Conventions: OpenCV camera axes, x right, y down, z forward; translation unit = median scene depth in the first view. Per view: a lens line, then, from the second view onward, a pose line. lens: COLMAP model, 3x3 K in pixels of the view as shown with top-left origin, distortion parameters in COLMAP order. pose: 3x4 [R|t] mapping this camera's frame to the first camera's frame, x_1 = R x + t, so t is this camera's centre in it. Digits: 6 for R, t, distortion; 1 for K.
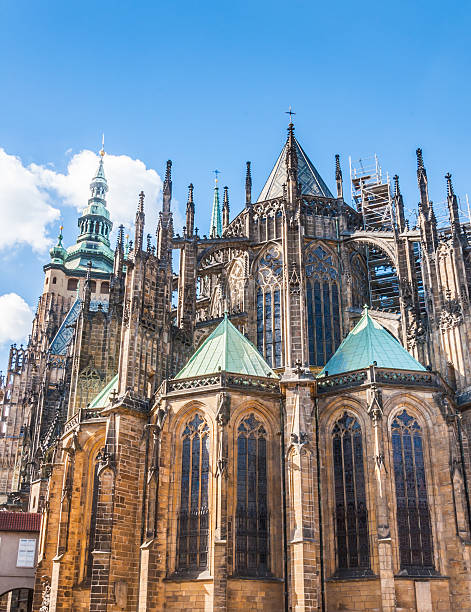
lens RADIAL K [[690.3, 0, 237.0], [0, 690.3, 364.1], [0, 0, 1]] dist [-0.000971, -0.002903]
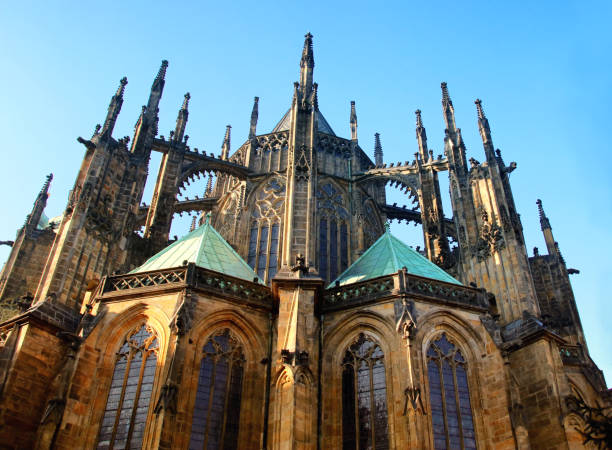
lens RADIAL K [[635.8, 0, 364.1], [0, 635.8, 201.9], [0, 0, 1]] dist [-0.105316, 0.146844]
pose [[0.977569, 0.105655, 0.182197, 0.024332], [-0.046033, 0.951339, -0.304689, 0.119984], [-0.205523, 0.289467, 0.934863, 0.313711]]
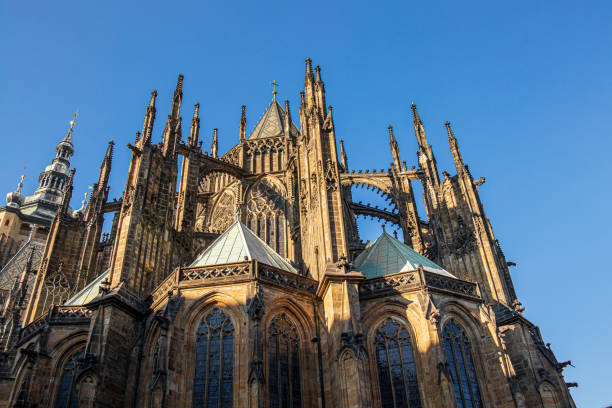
lens RADIAL K [[560.4, 0, 306.0], [0, 560.4, 204.0], [0, 0, 1]] dist [-0.143242, 0.216839]
pose [[0.957735, 0.131366, 0.255904, -0.125310], [-0.057893, 0.959453, -0.275858, 0.113814], [-0.281766, 0.249384, 0.926507, 0.297052]]
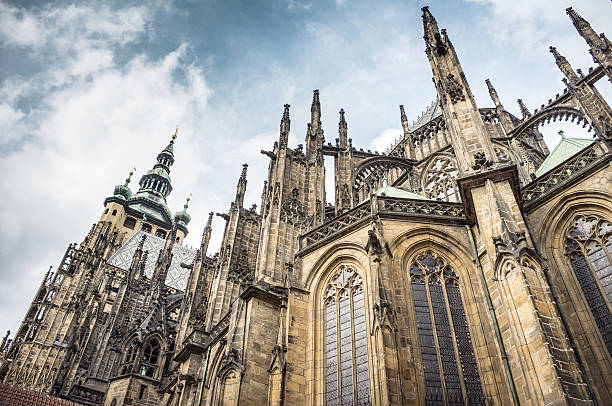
lens RADIAL K [[491.3, 0, 306.0], [0, 491.3, 203.0], [0, 0, 1]] dist [-0.006697, -0.009556]
pose [[0.940936, 0.258671, 0.218469, -0.381572], [-0.154628, 0.902318, -0.402383, 0.256187], [-0.301213, 0.344835, 0.889022, 0.658868]]
